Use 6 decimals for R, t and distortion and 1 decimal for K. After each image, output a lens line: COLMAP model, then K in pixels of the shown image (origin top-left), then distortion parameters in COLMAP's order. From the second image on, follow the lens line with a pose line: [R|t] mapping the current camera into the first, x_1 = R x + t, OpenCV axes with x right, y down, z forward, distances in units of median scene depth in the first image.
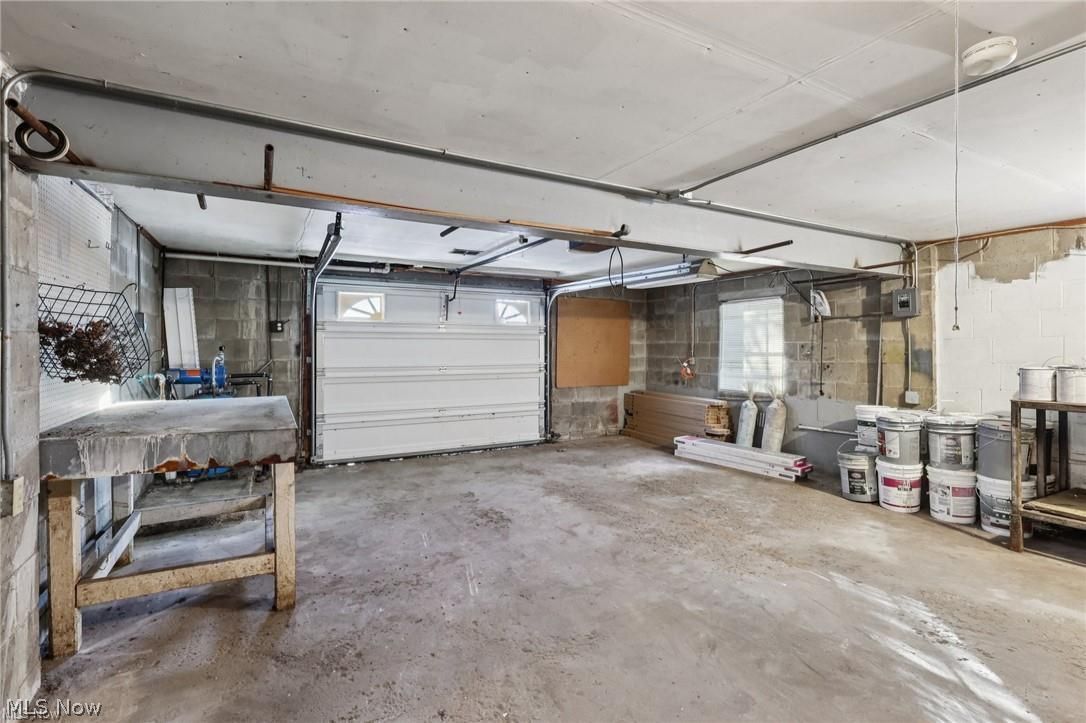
lens RADIAL K [[508.3, 0, 540.1], [0, 508.3, 349.0], [0, 0, 1]] dist [-0.001089, 0.000787]
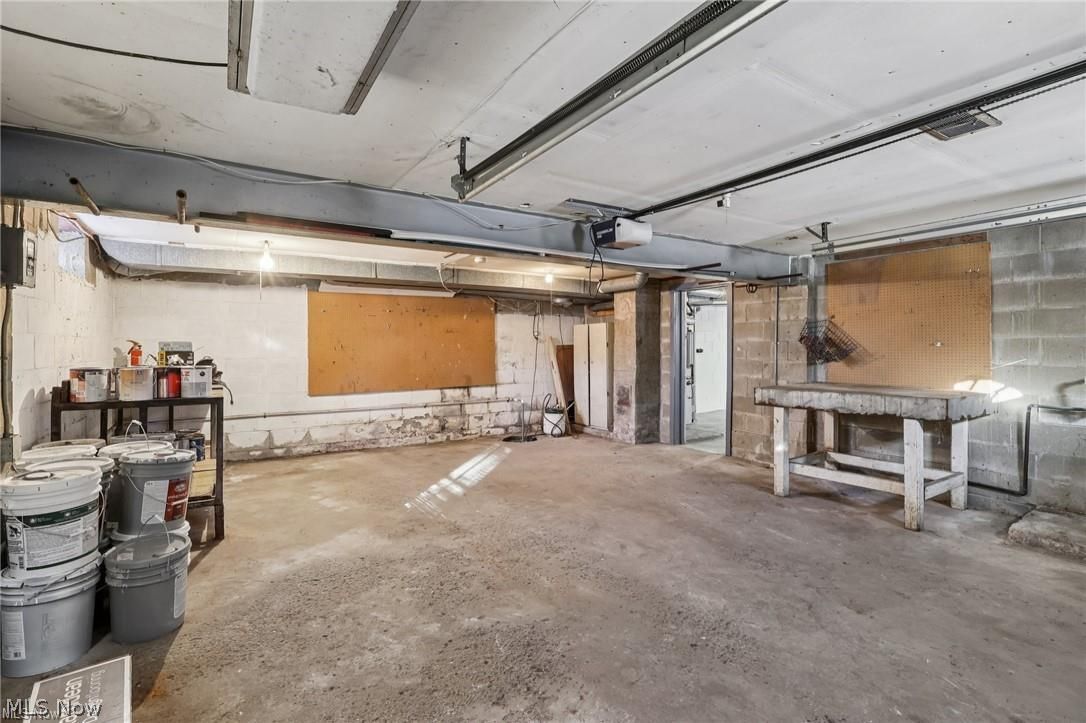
lens RADIAL K [[500.4, 0, 543.0], [0, 500.4, 361.5], [0, 0, 1]] dist [-0.001573, -0.000683]
pose [[-0.997449, -0.000040, -0.071386, 0.252079], [-0.002433, 0.999438, 0.033428, -0.005161], [0.071344, 0.033516, -0.996888, 1.535177]]
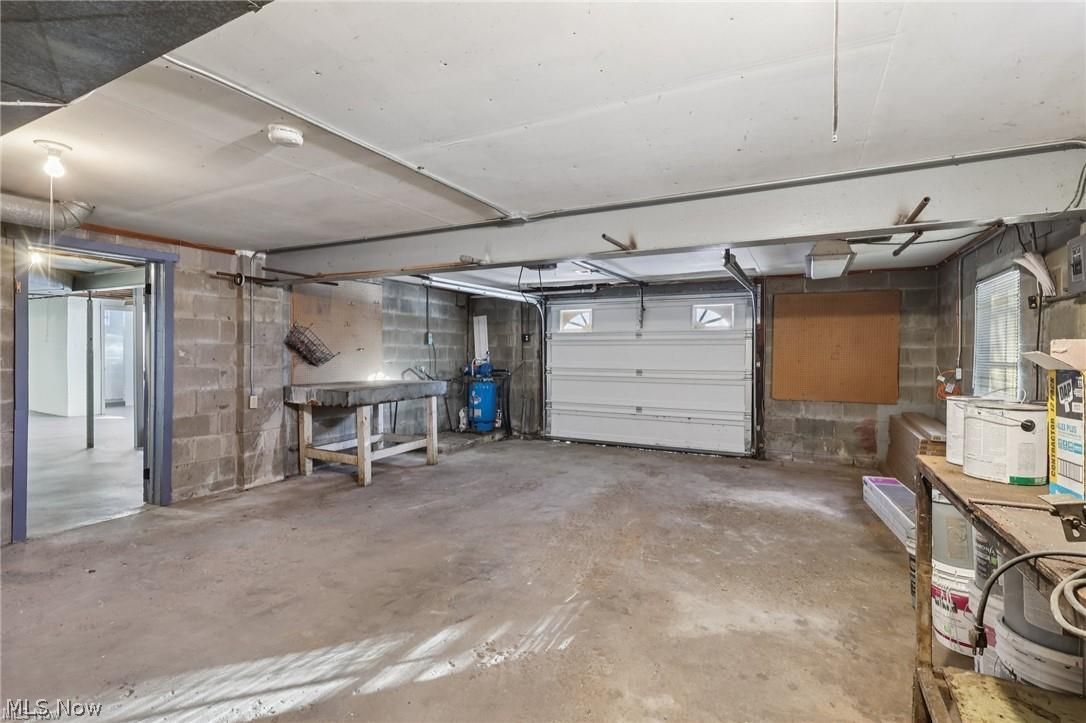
lens RADIAL K [[503.9, 0, 541.7], [0, 503.9, 356.5], [0, 0, 1]] dist [0.001028, 0.000643]
pose [[0.552939, 0.008049, -0.833183, 0.849463], [-0.005712, 0.999966, 0.005870, 0.000502], [0.833202, 0.001513, 0.552966, 0.291606]]
